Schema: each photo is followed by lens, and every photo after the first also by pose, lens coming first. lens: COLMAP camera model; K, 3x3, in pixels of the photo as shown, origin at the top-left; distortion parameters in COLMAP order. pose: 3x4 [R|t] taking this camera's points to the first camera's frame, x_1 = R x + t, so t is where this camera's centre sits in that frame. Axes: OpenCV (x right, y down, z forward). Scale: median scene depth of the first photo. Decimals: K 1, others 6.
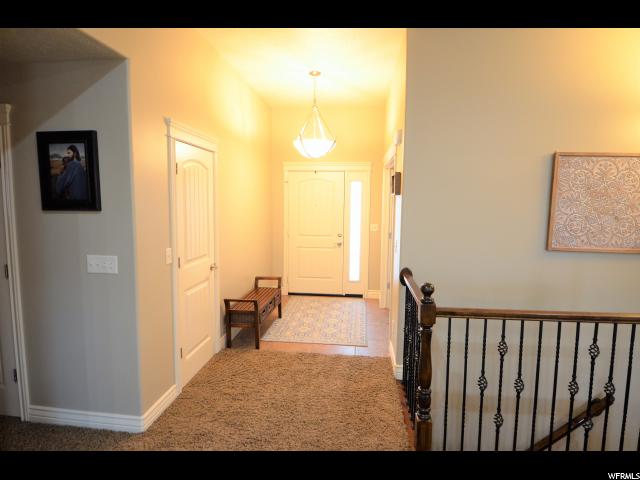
lens RADIAL K [[352.7, 0, 326.8], [0, 352.7, 233.7], [0, 0, 1]] dist [0.027414, -0.037441]
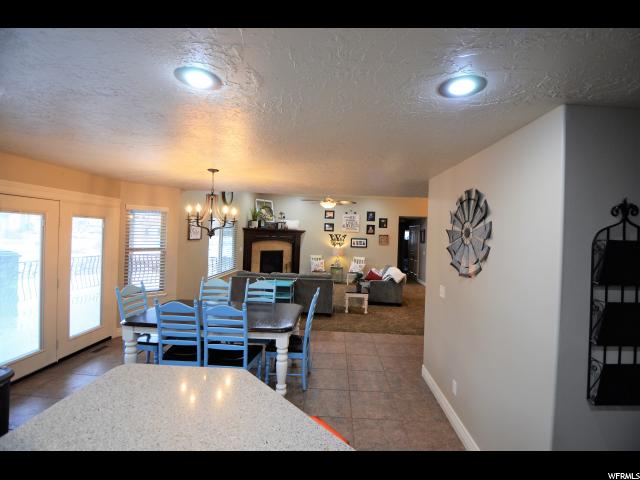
lens RADIAL K [[278.7, 0, 320.0], [0, 278.7, 240.0], [0, 0, 1]] dist [-0.000151, -0.000016]
pose [[0.051248, 0.017464, -0.998533, 3.110509], [-0.130700, 0.991365, 0.010631, 0.045688], [0.990097, 0.129963, 0.053088, -0.740626]]
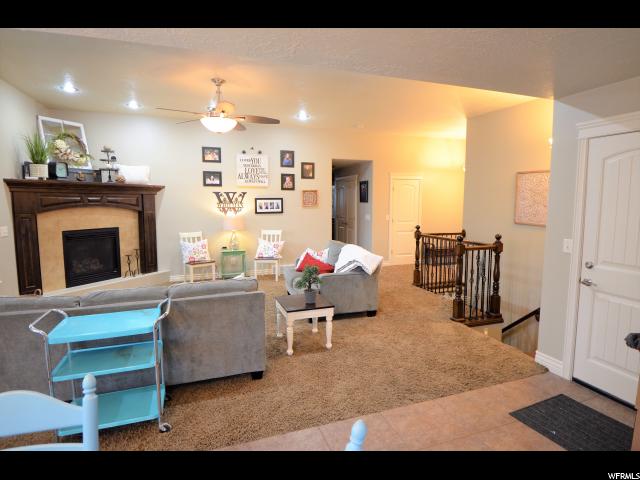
lens RADIAL K [[350.1, 0, 326.9], [0, 350.1, 237.2], [0, 0, 1]] dist [0.039268, -0.058352]
pose [[0.439033, 0.085790, -0.894366, 2.051569], [-0.083558, 0.995015, 0.054428, 0.111866], [0.894577, 0.050836, 0.444013, -0.810853]]
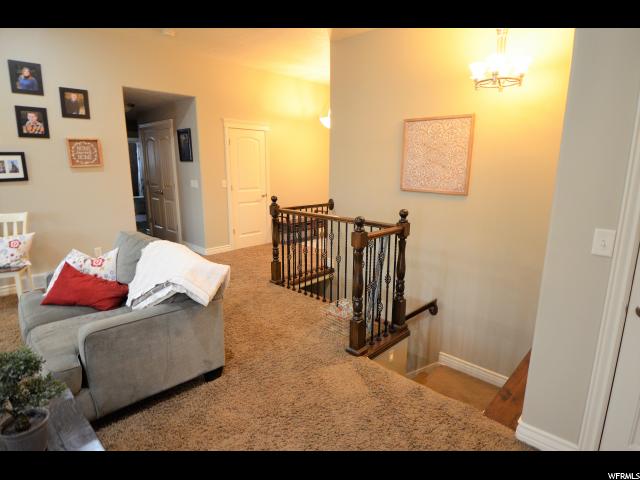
lens RADIAL K [[352.7, 0, 326.8], [0, 352.7, 233.7], [0, 0, 1]] dist [0.027414, -0.037441]
pose [[0.794652, 0.114413, -0.596186, 1.360978], [-0.057403, 0.991840, 0.113830, 0.083187], [0.604345, -0.056233, 0.794736, -0.350139]]
